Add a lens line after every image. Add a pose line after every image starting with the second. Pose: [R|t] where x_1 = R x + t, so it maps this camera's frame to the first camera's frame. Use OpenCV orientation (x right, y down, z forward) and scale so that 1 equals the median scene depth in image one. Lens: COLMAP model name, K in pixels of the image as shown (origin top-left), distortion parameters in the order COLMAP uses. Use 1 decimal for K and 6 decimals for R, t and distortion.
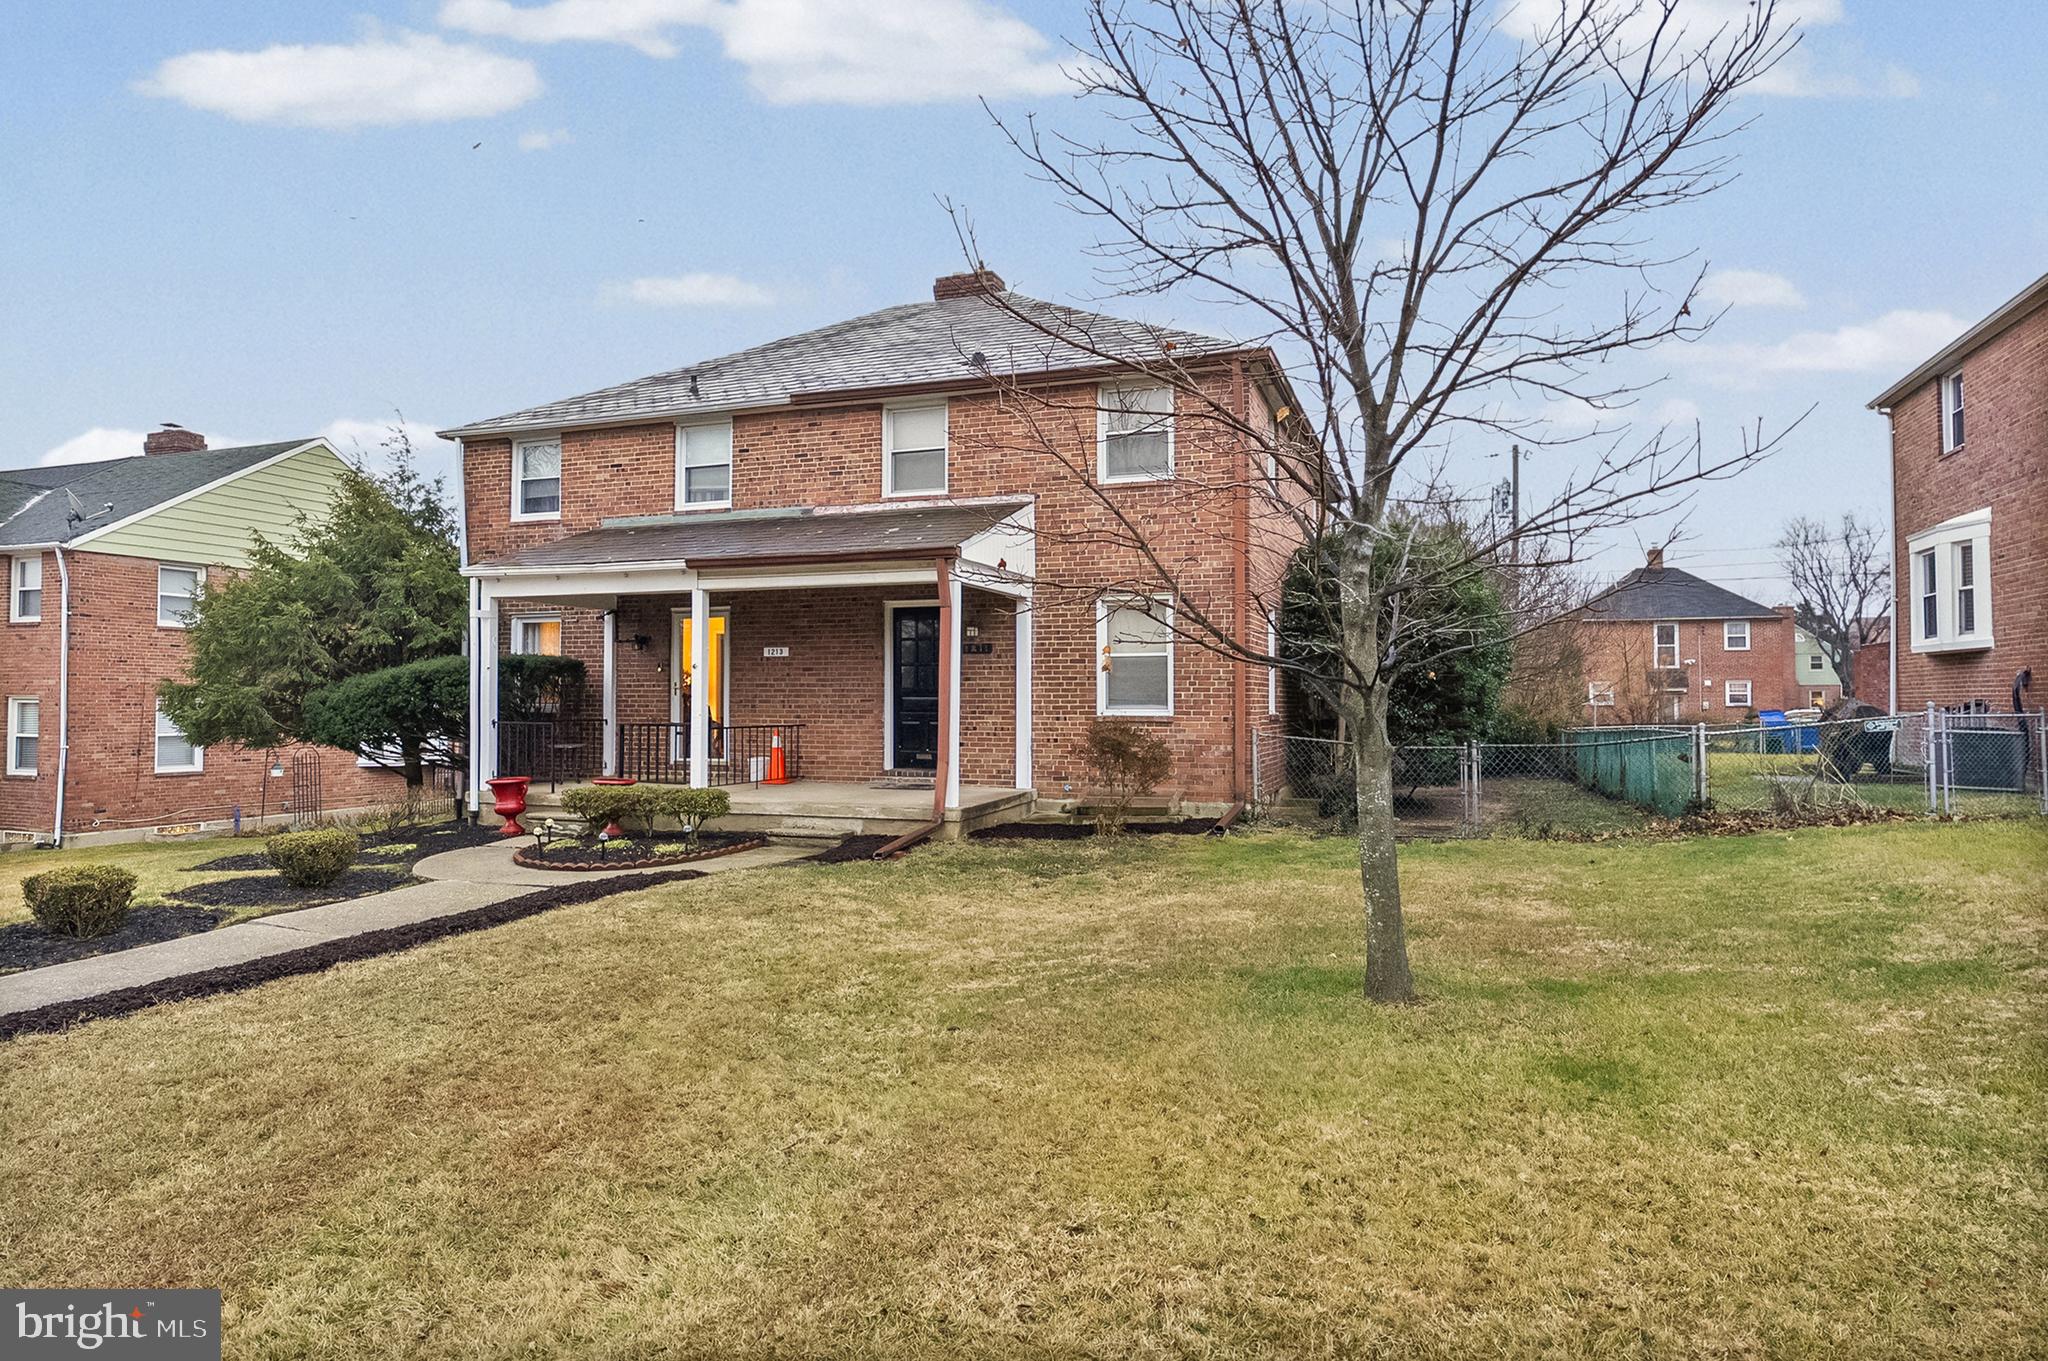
lens RADIAL K [[1239.5, 0, 1029.0], [0, 1239.5, 677.9], [0, 0, 1]] dist [-0.007994, -0.000084]
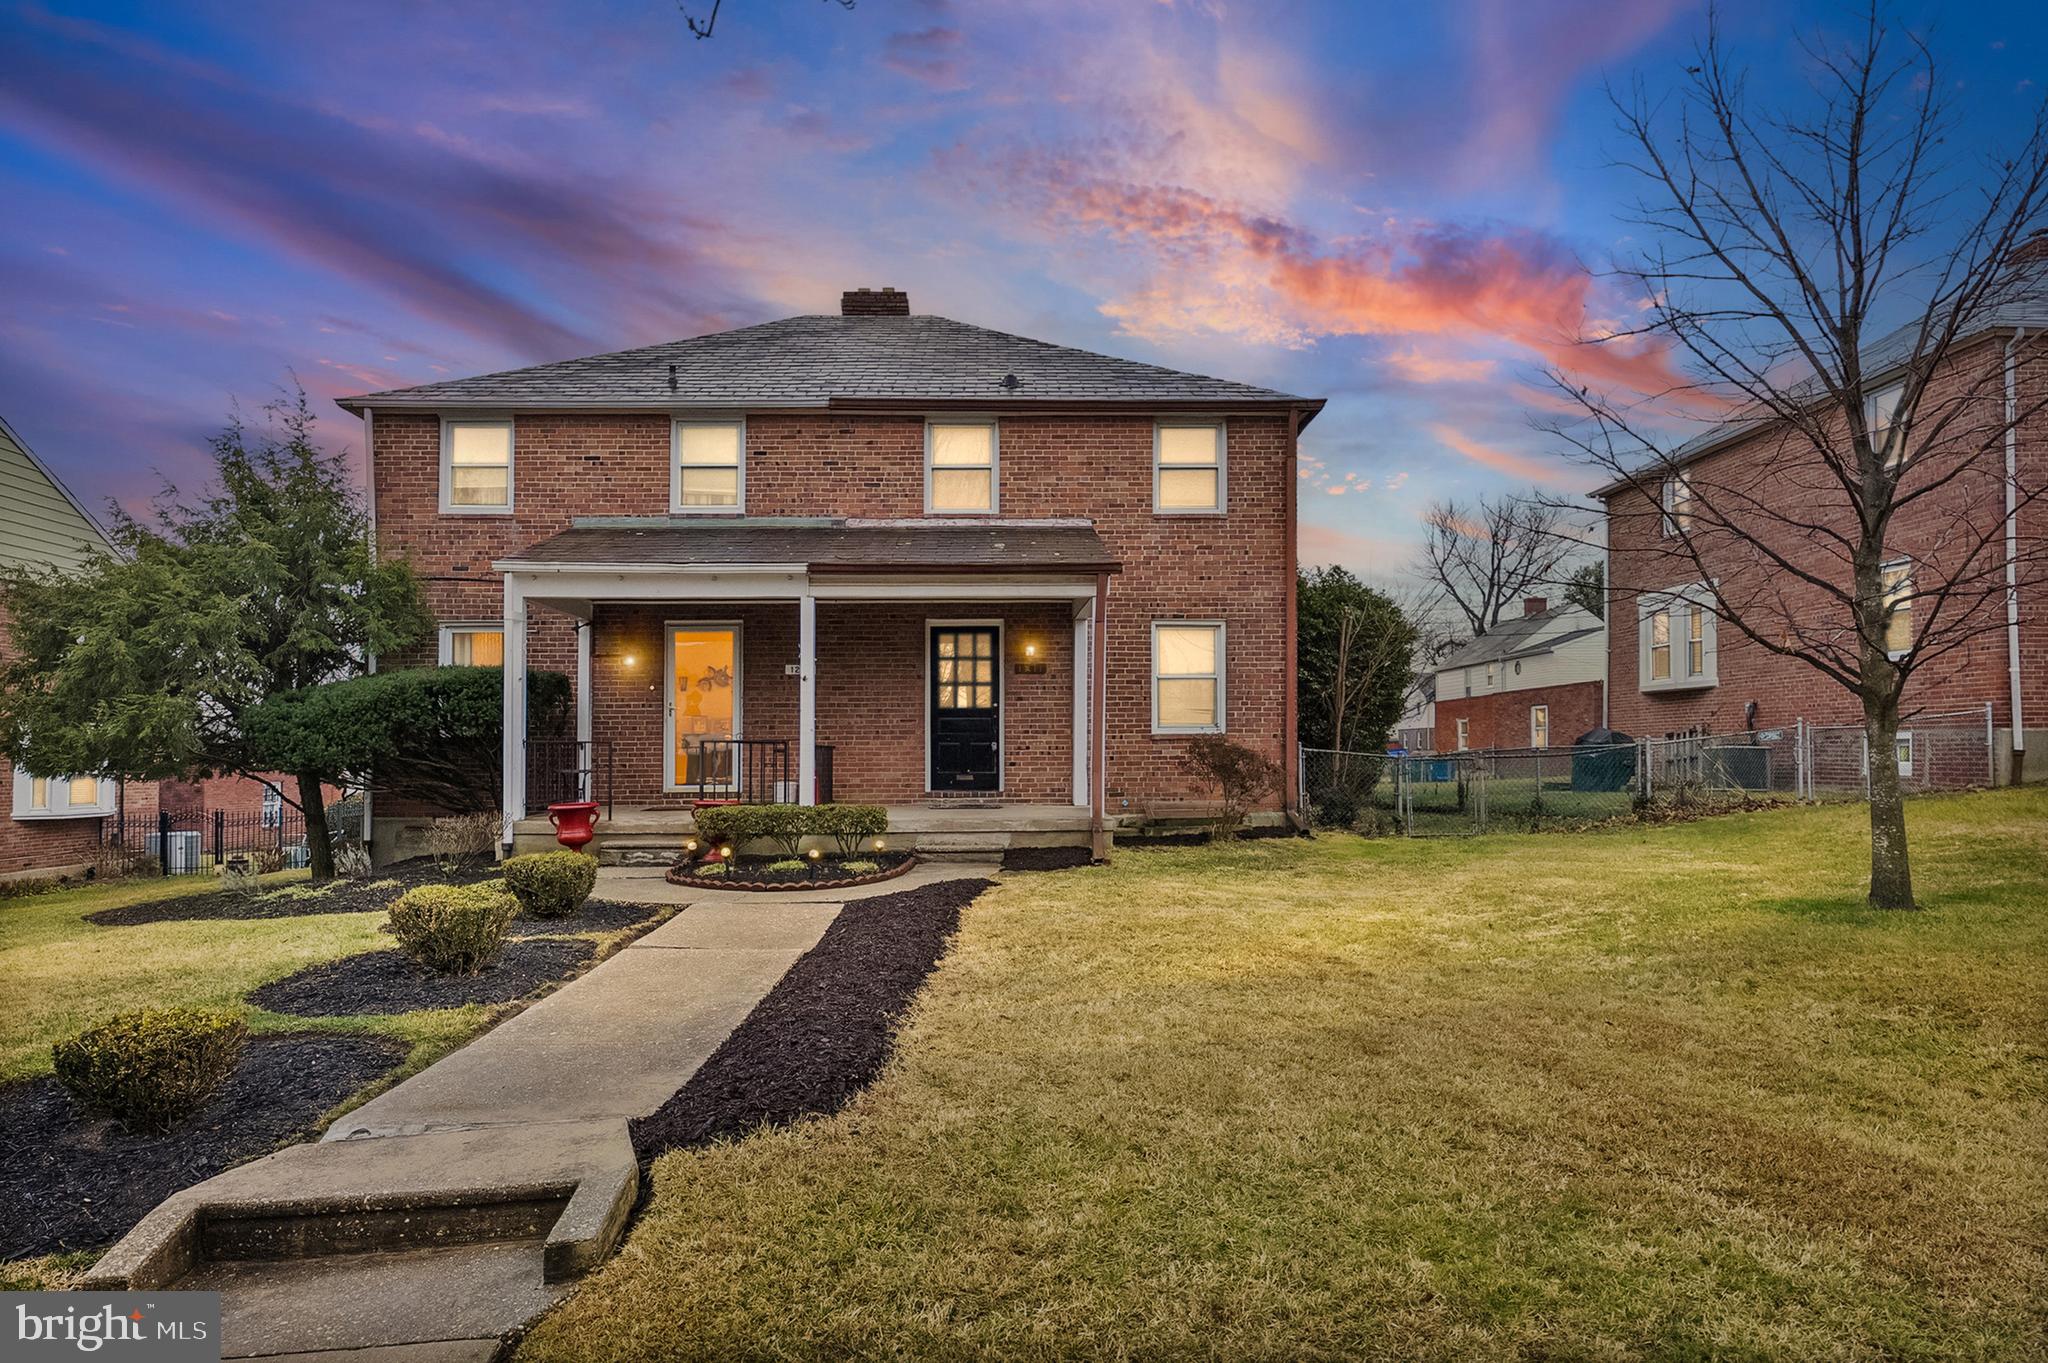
lens RADIAL K [[1239.5, 0, 1065.0], [0, 1239.5, 749.3], [0, 0, 1]] dist [-0.007994, -0.000084]
pose [[0.924960, -0.004499, 0.380038, -0.383934], [-0.001093, 0.999894, 0.014497, 0.026163], [-0.380063, -0.013824, 0.924857, 0.050600]]
